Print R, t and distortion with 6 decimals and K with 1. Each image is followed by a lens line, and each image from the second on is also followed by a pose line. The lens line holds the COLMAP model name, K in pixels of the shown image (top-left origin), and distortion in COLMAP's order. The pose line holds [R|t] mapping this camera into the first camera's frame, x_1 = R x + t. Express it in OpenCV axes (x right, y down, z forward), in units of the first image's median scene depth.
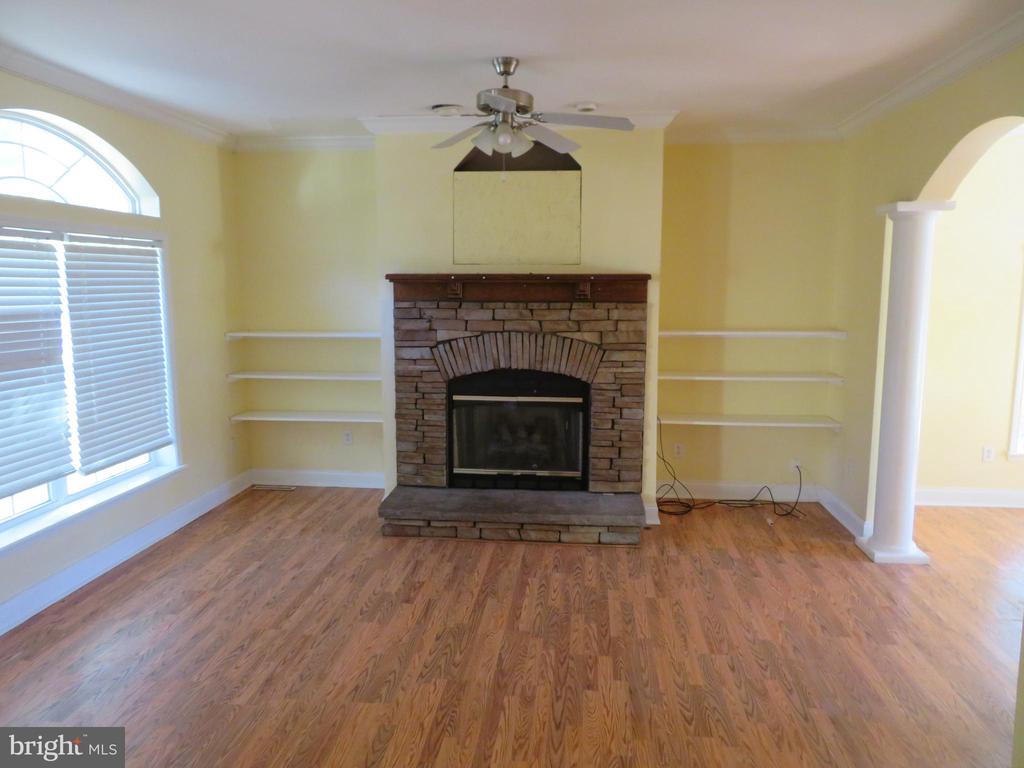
lens RADIAL K [[732.0, 0, 508.9], [0, 732.0, 378.2], [0, 0, 1]] dist [0.057068, -0.000999]
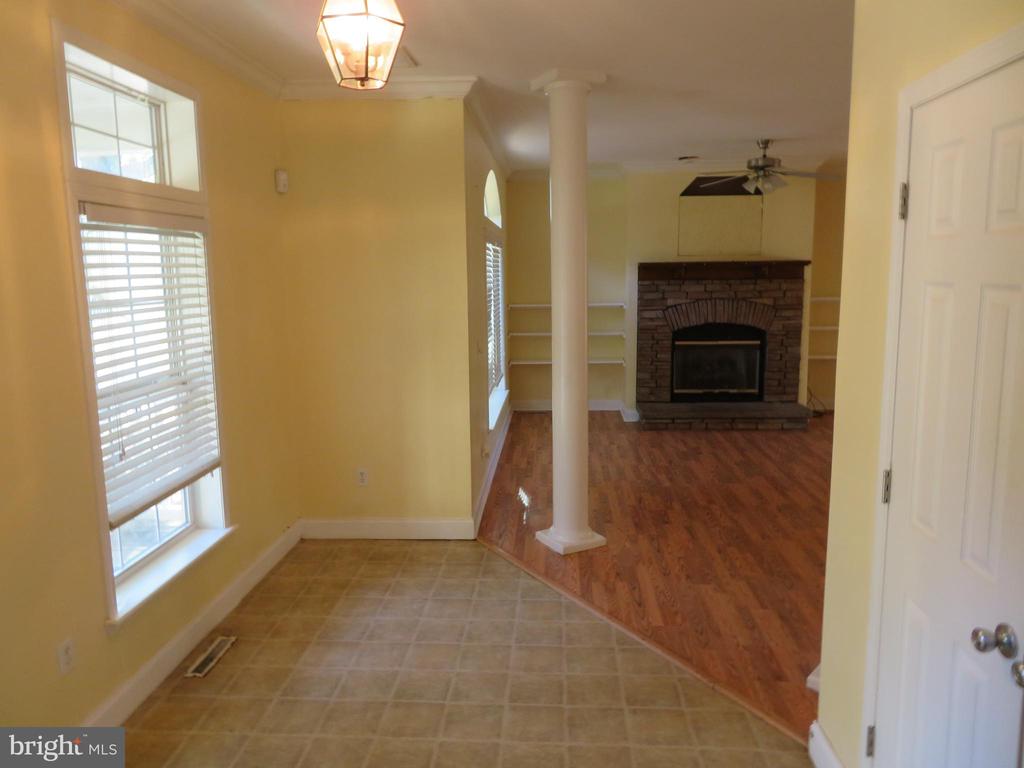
lens RADIAL K [[749.1, 0, 512.0], [0, 749.1, 384.0], [0, 0, 1]] dist [0.049449, 0.001377]
pose [[0.996948, -0.023527, 0.074435, -0.548287], [0.021526, 0.999388, 0.027575, 0.063105], [-0.075038, -0.025889, 0.996845, -0.557326]]
